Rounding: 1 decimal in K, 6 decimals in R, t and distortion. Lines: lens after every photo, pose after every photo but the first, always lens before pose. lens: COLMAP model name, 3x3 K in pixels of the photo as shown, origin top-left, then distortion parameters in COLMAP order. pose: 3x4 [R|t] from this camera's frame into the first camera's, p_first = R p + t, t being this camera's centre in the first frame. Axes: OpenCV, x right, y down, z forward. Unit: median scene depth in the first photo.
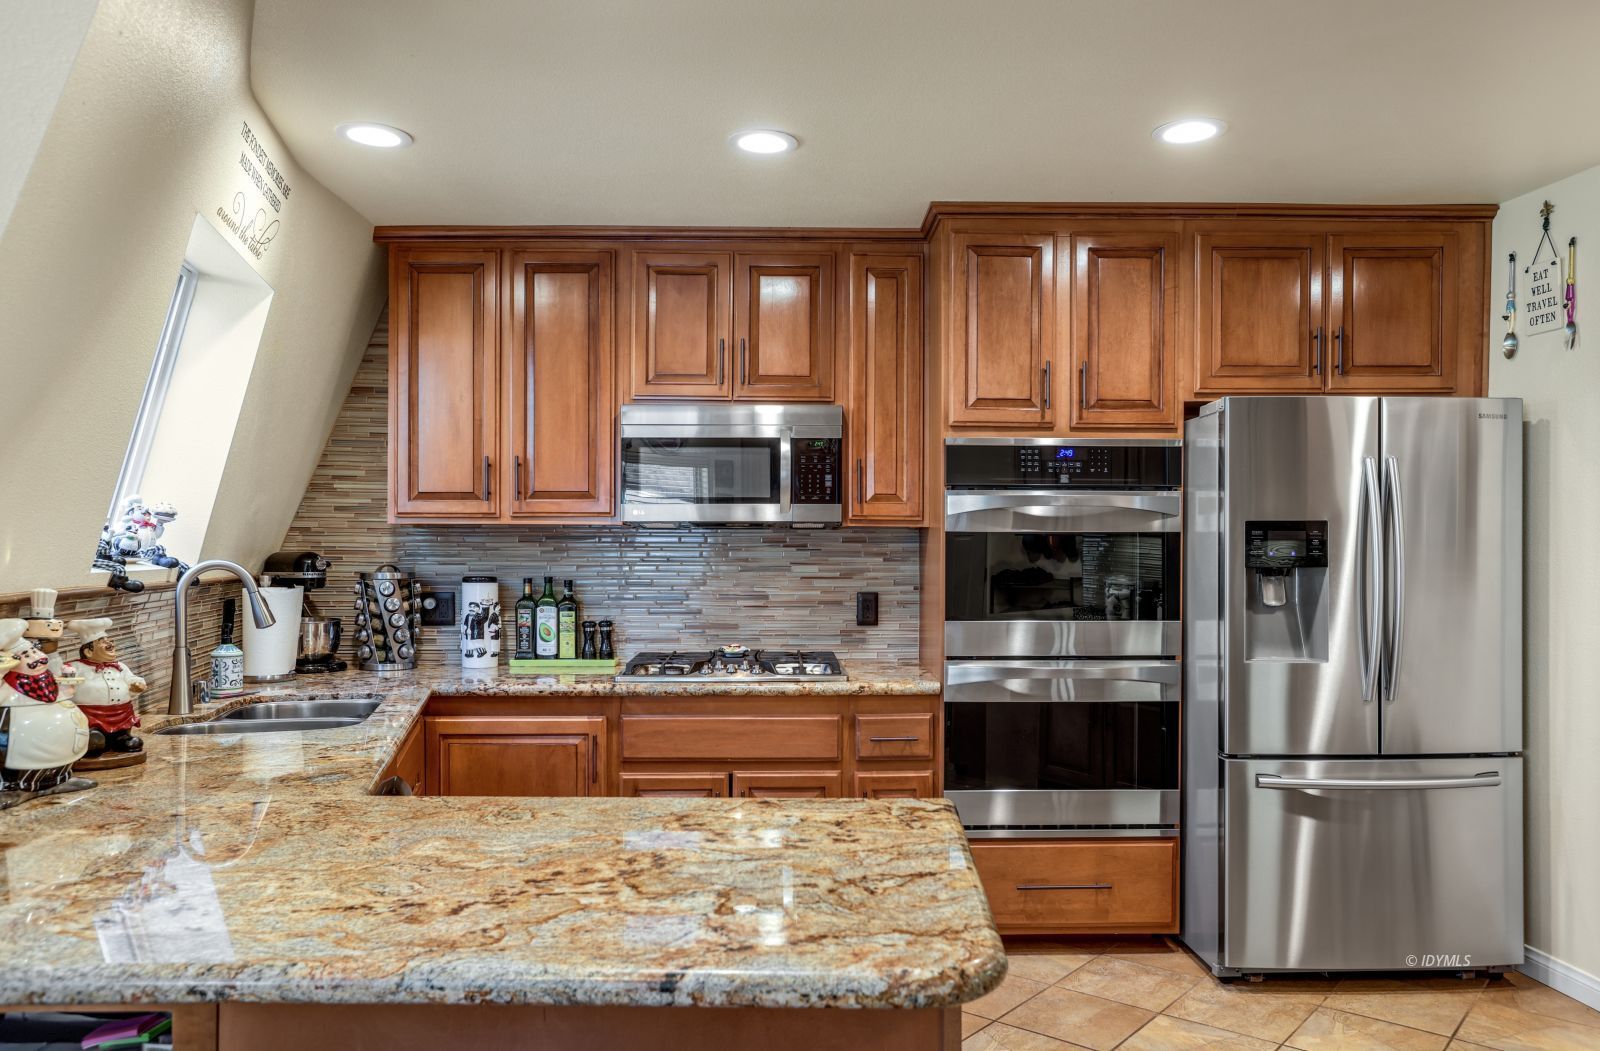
lens RADIAL K [[1151.7, 0, 802.4], [0, 1151.7, 559.8], [0, 0, 1]] dist [-0.000080, 0.012300]
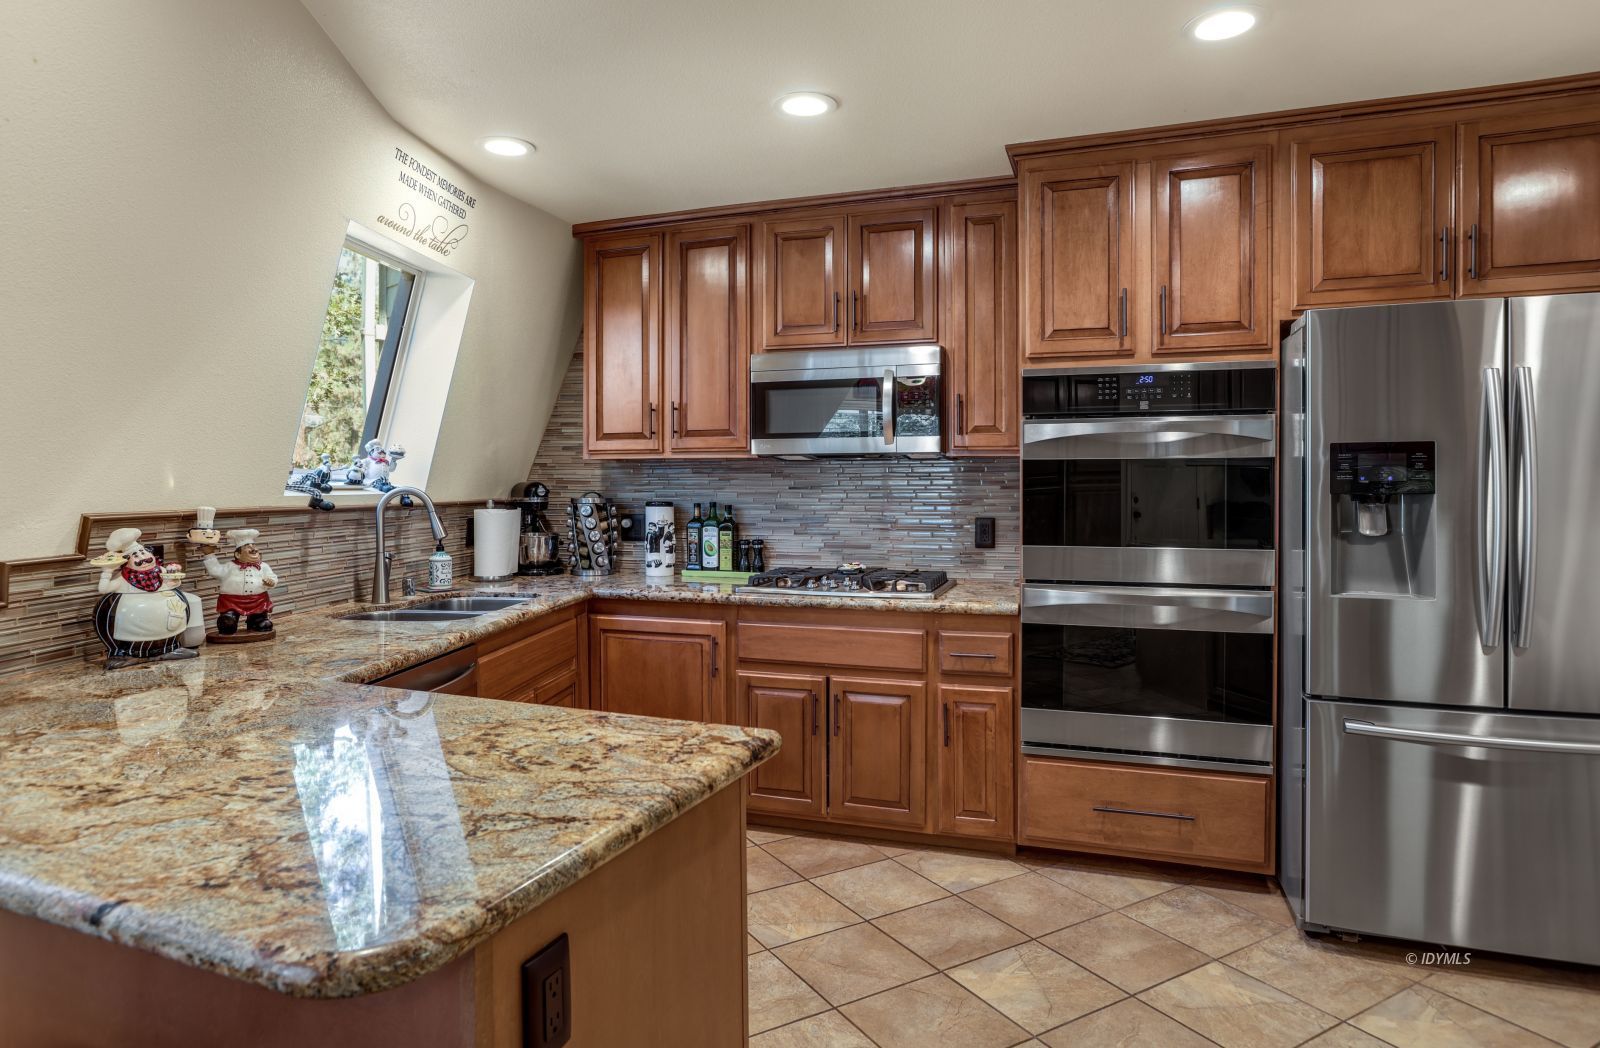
lens RADIAL K [[914.4, 0, 766.3], [0, 914.4, 494.3], [0, 0, 1]] dist [-0.026862, 0.018658]
pose [[0.936054, 0.001115, -0.351854, 0.197813], [-0.000081, 0.999996, 0.002952, 0.004512], [0.351856, -0.002735, 0.936050, 0.145980]]
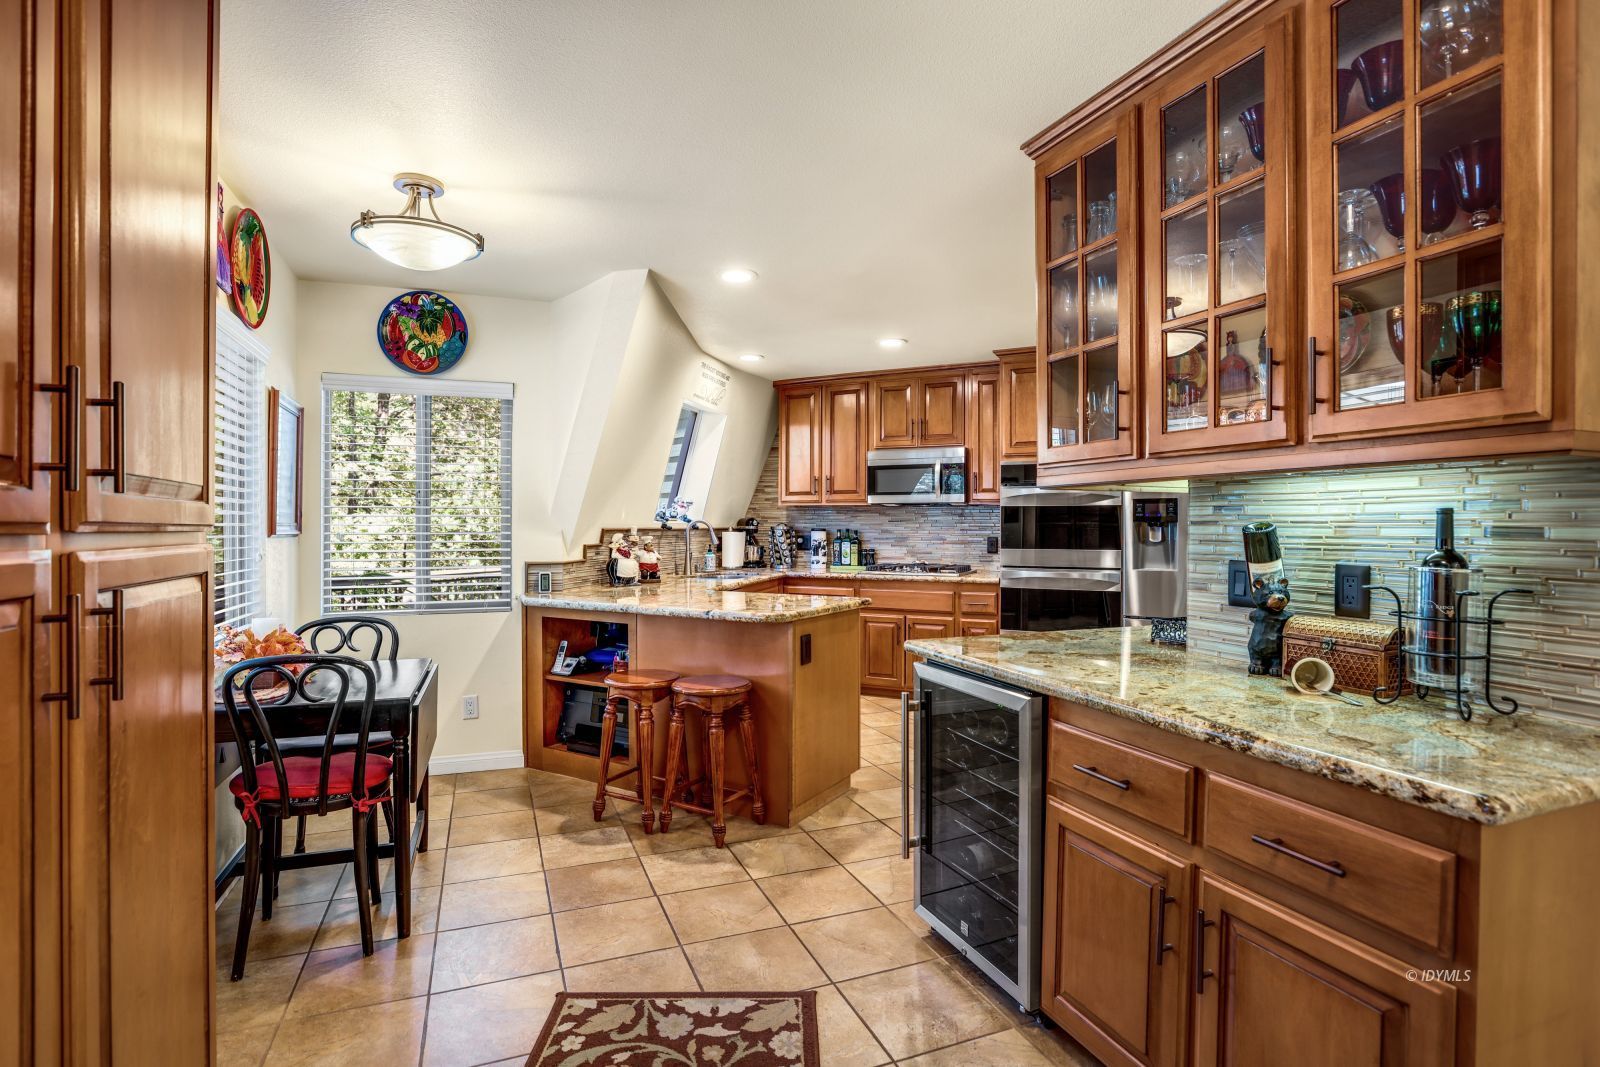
lens RADIAL K [[741.2, 0, 796.0], [0, 741.2, 532.7], [0, 0, 1]] dist [-0.030598, 0.002385]
pose [[0.883994, 0.004753, -0.467473, 0.423283], [-0.003378, 0.999987, 0.003779, 0.020272], [0.467485, -0.001761, 0.883999, -0.364638]]
